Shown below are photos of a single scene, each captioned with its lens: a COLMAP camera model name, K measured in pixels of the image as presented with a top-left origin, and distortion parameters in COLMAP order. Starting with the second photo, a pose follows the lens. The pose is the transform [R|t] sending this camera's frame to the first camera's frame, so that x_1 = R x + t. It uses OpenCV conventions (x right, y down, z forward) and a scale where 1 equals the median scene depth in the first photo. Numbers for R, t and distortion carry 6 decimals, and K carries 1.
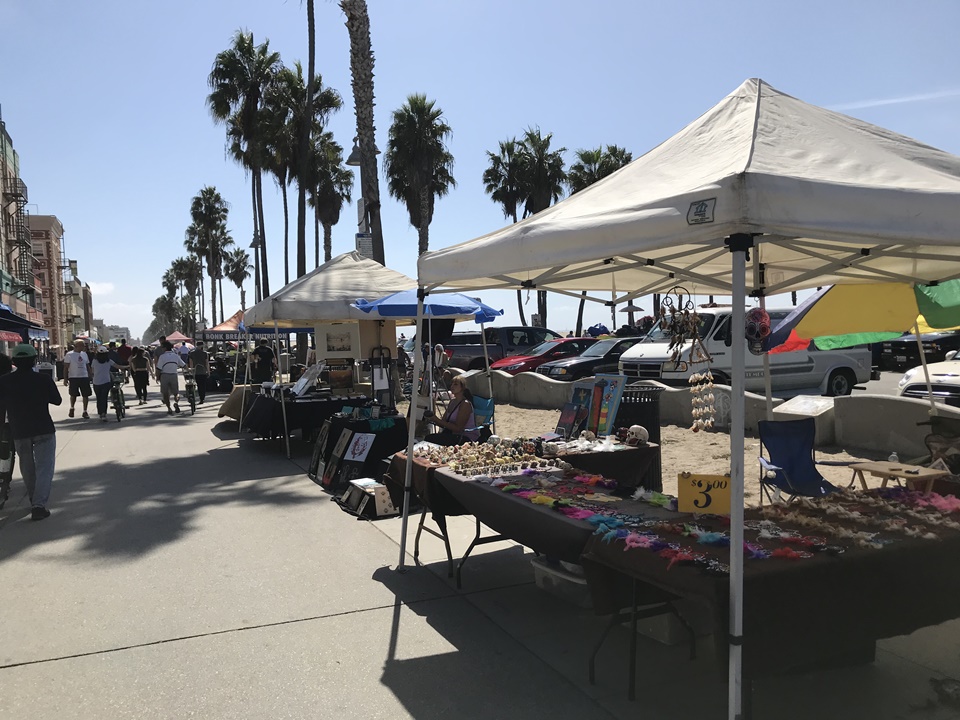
lens RADIAL K [[771.3, 0, 480.0], [0, 771.3, 360.0], [0, 0, 1]] dist [-0.015477, -0.003478]
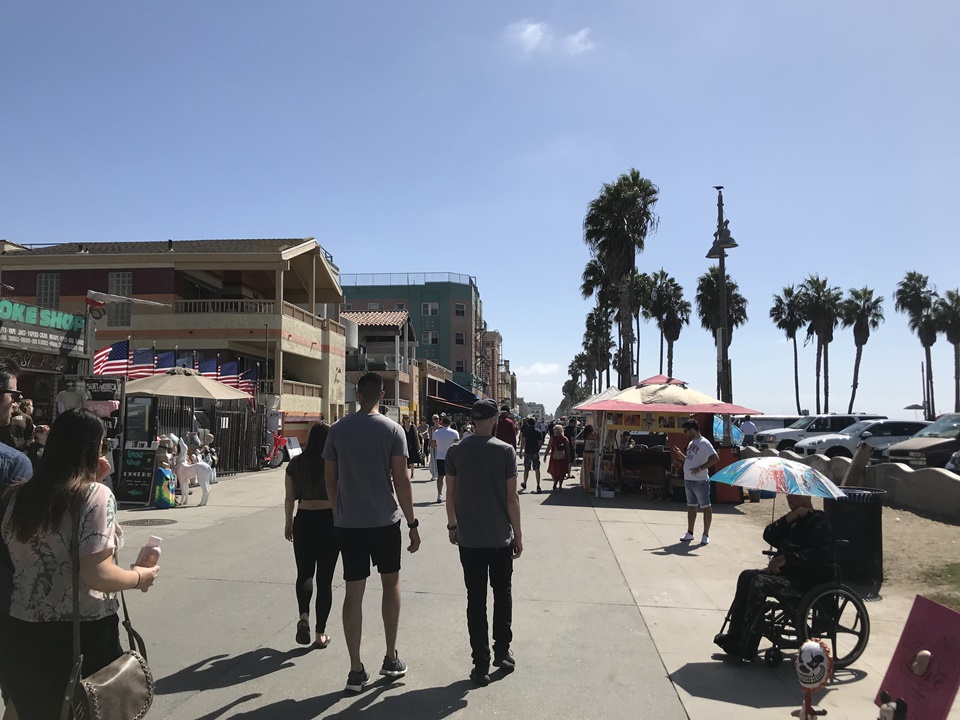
lens RADIAL K [[771.3, 0, 480.0], [0, 771.3, 360.0], [0, 0, 1]] dist [-0.015477, -0.003478]
pose [[0.871390, 0.005740, -0.490557, 0.154065], [-0.057254, 0.994289, -0.090067, 0.005398], [0.487239, 0.106570, 0.866742, -0.315645]]
